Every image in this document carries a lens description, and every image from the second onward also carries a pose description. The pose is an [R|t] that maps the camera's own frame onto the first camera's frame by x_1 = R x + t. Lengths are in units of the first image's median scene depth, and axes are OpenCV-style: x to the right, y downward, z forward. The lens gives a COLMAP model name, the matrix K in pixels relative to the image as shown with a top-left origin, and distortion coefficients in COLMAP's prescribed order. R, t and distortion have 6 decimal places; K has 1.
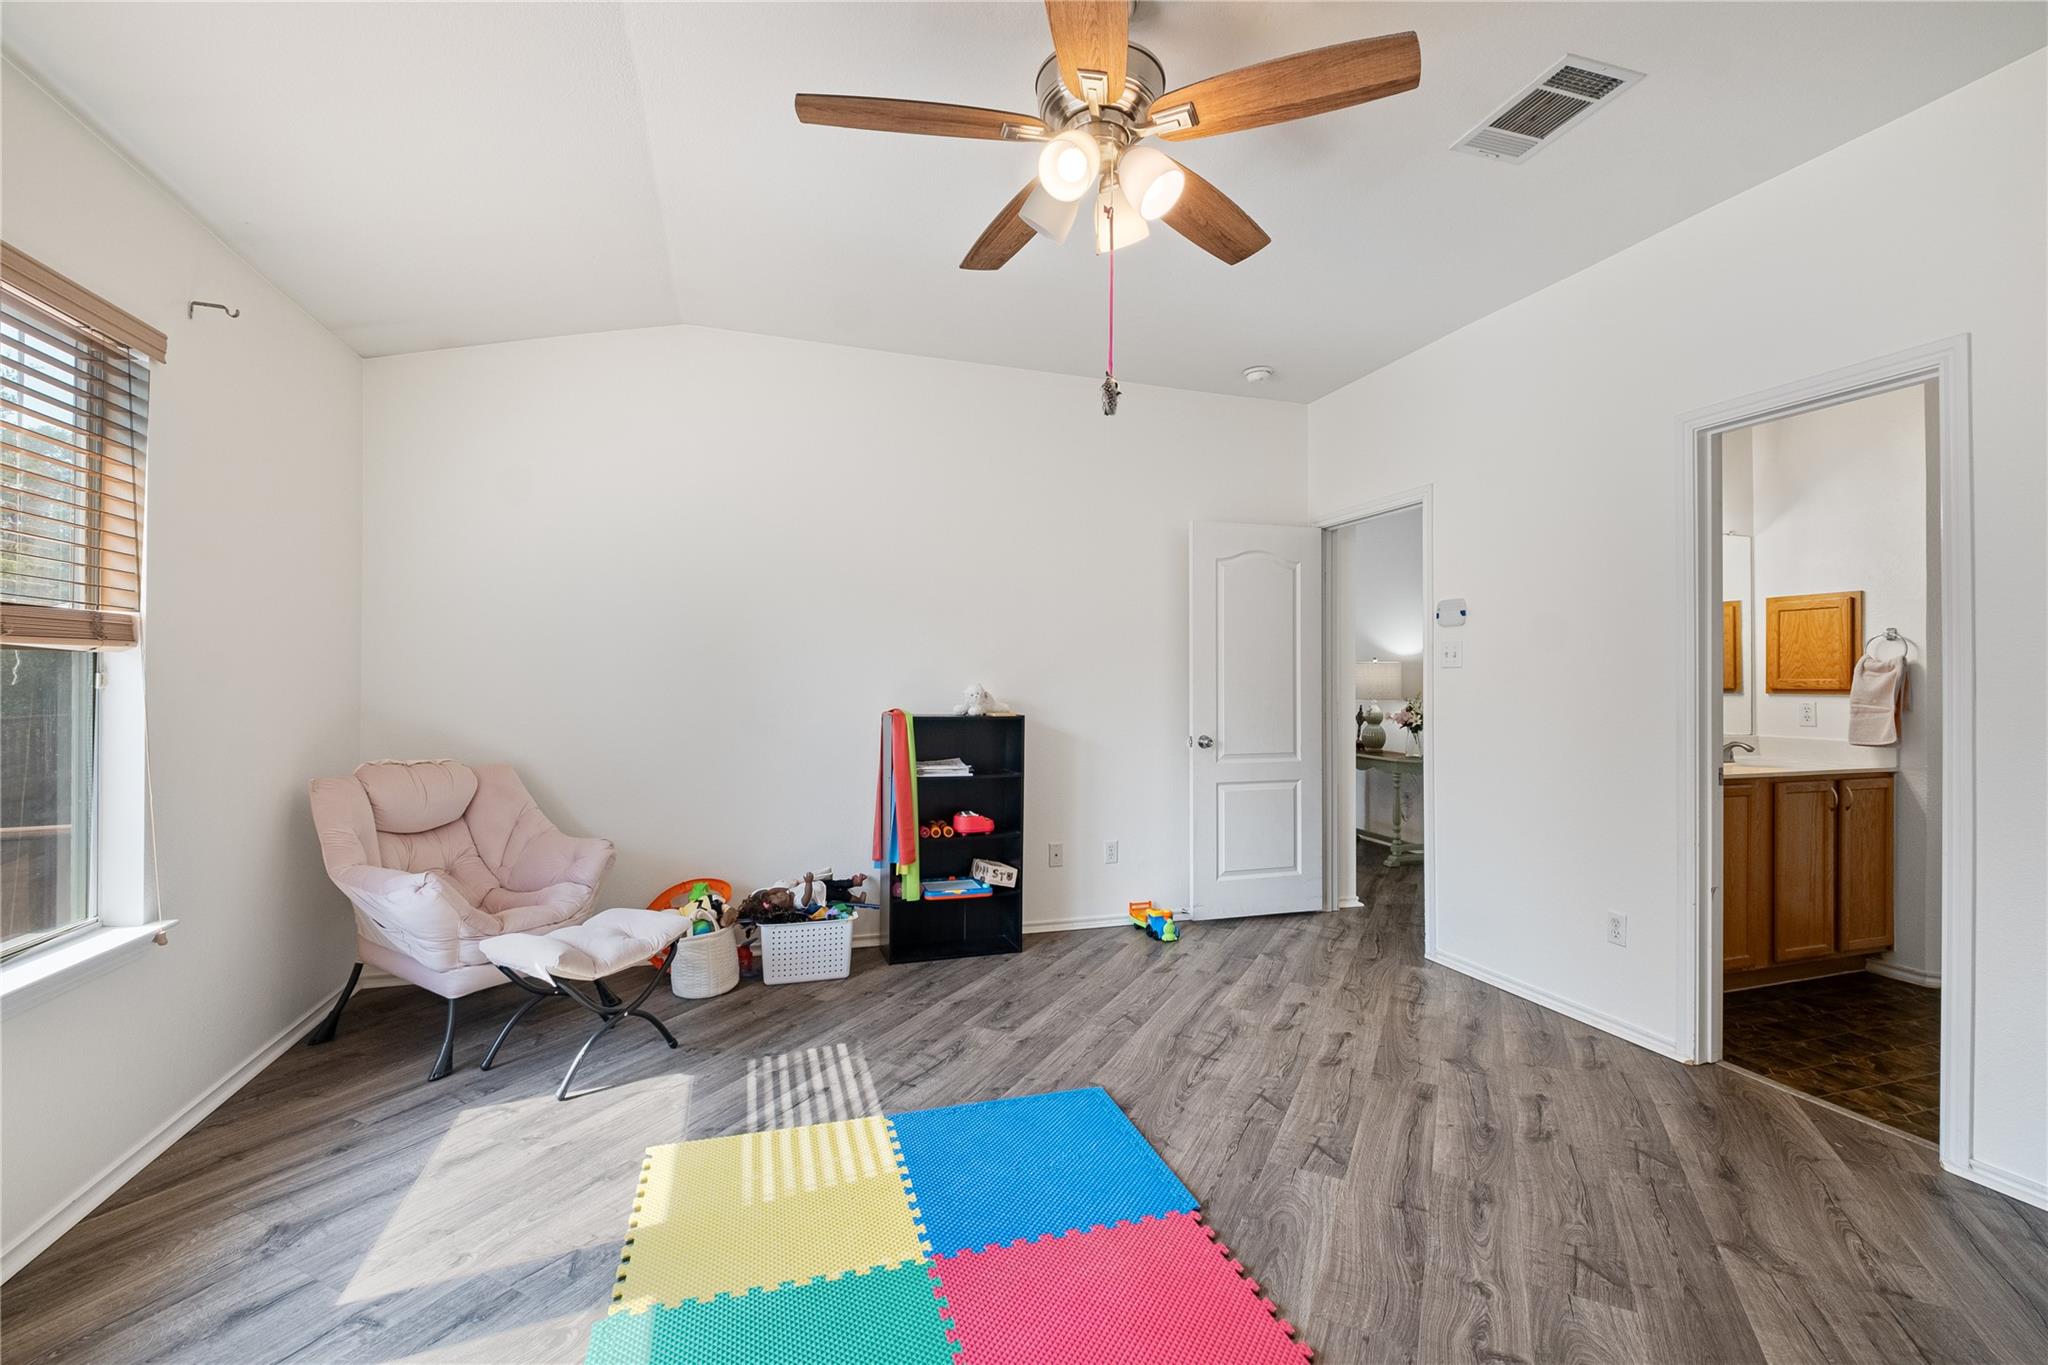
lens RADIAL K [[900.7, 0, 1027.1], [0, 900.7, 677.8], [0, 0, 1]] dist [-0.000967, -0.000608]
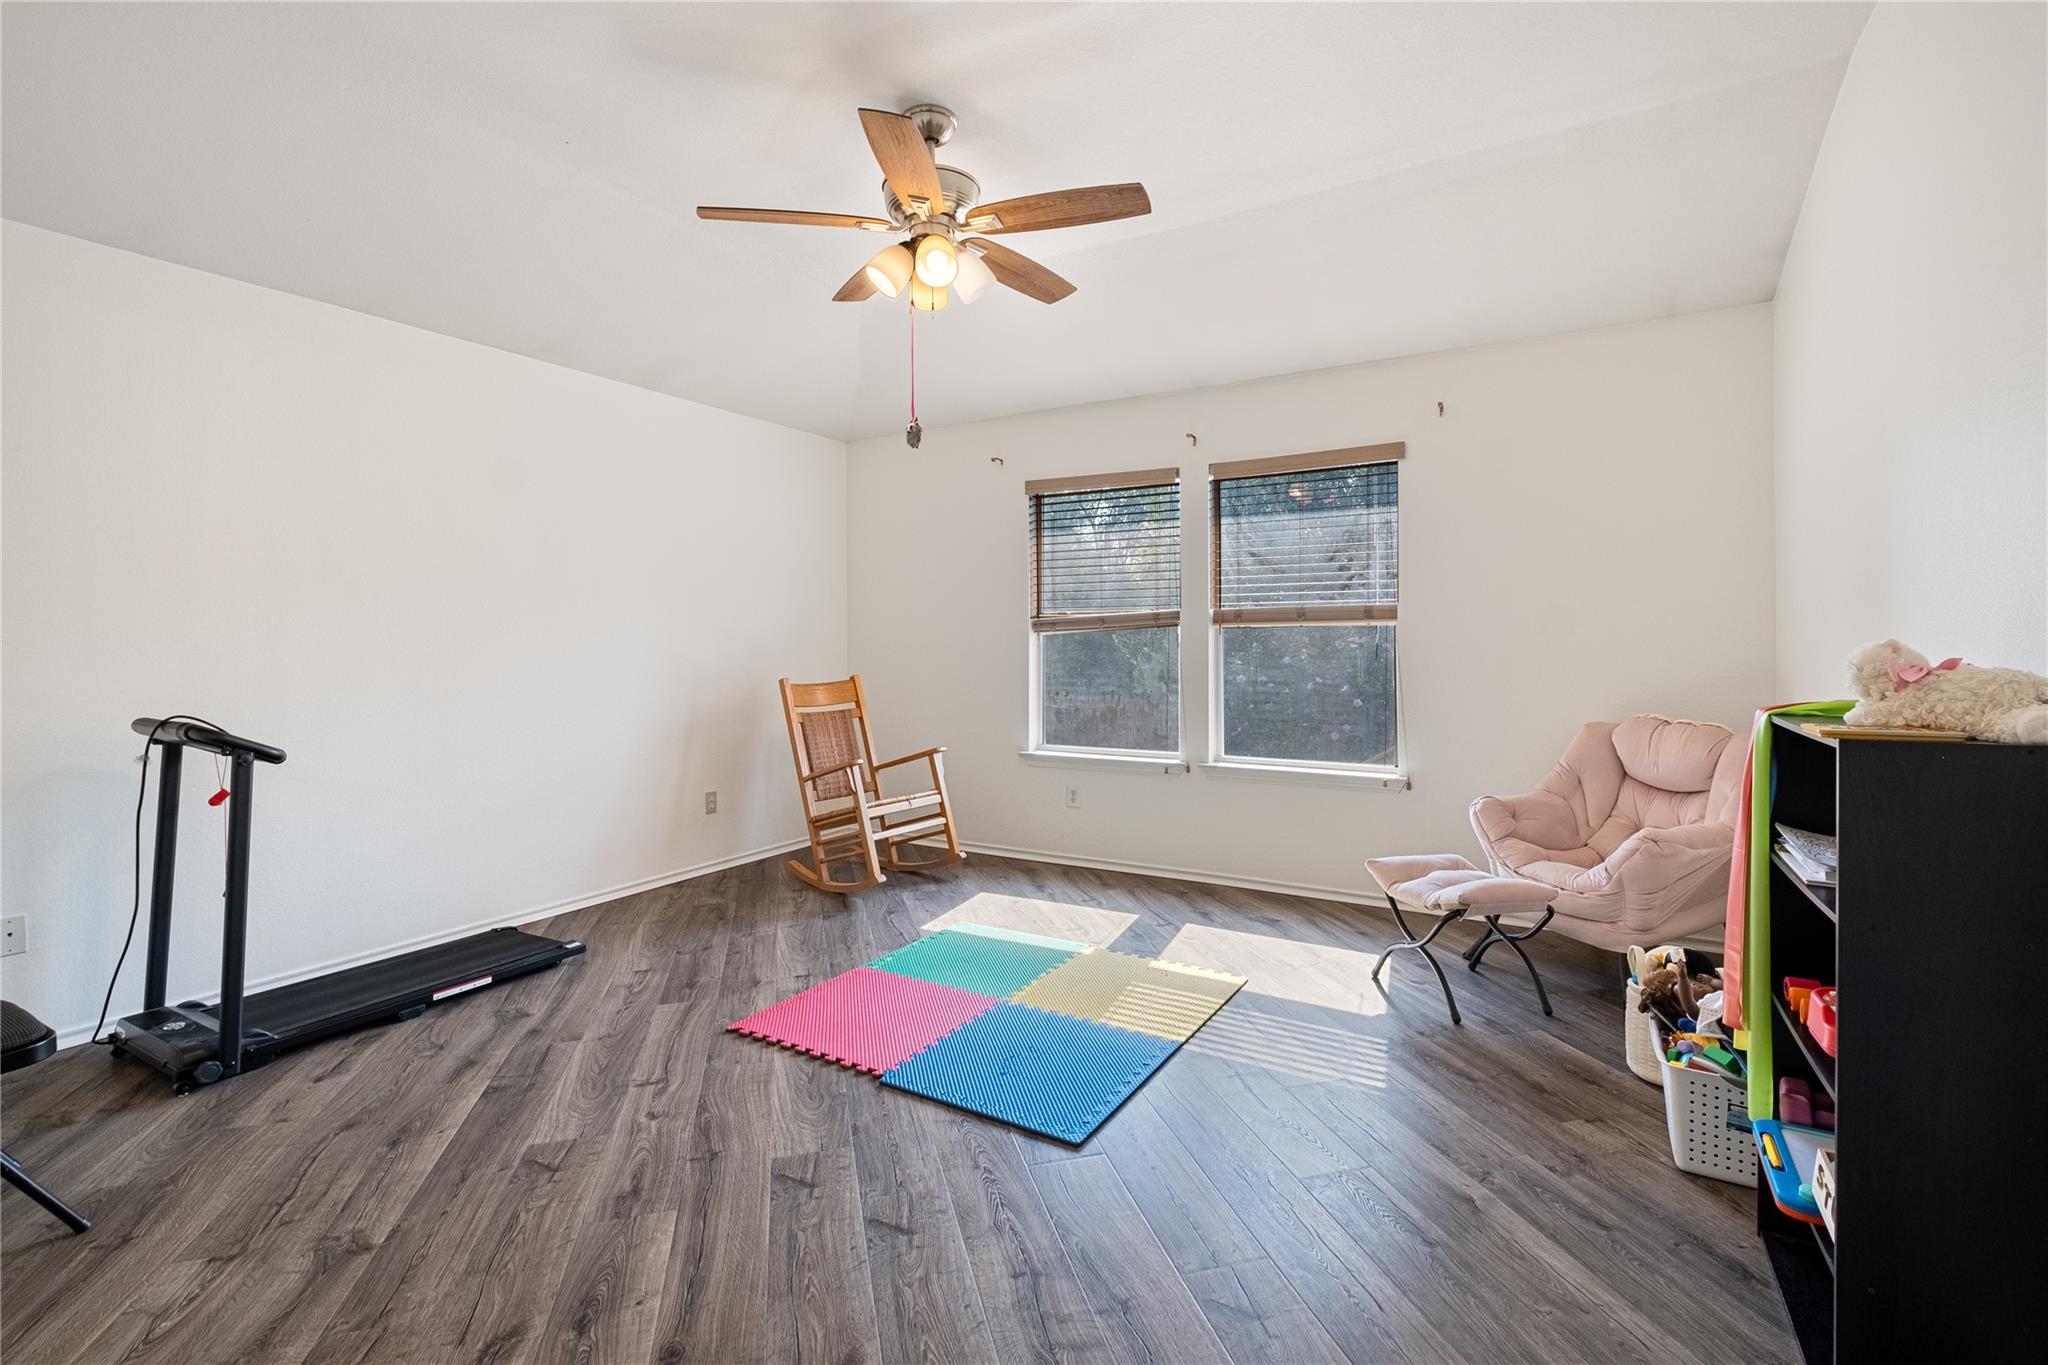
lens RADIAL K [[900.7, 0, 1027.1], [0, 900.7, 677.8], [0, 0, 1]] dist [-0.000967, -0.000608]
pose [[-0.751398, 0.023949, -0.659415, 0.740867], [0.000871, 0.999376, 0.035304, 0.012213], [0.659849, 0.025953, -0.750950, 1.819802]]
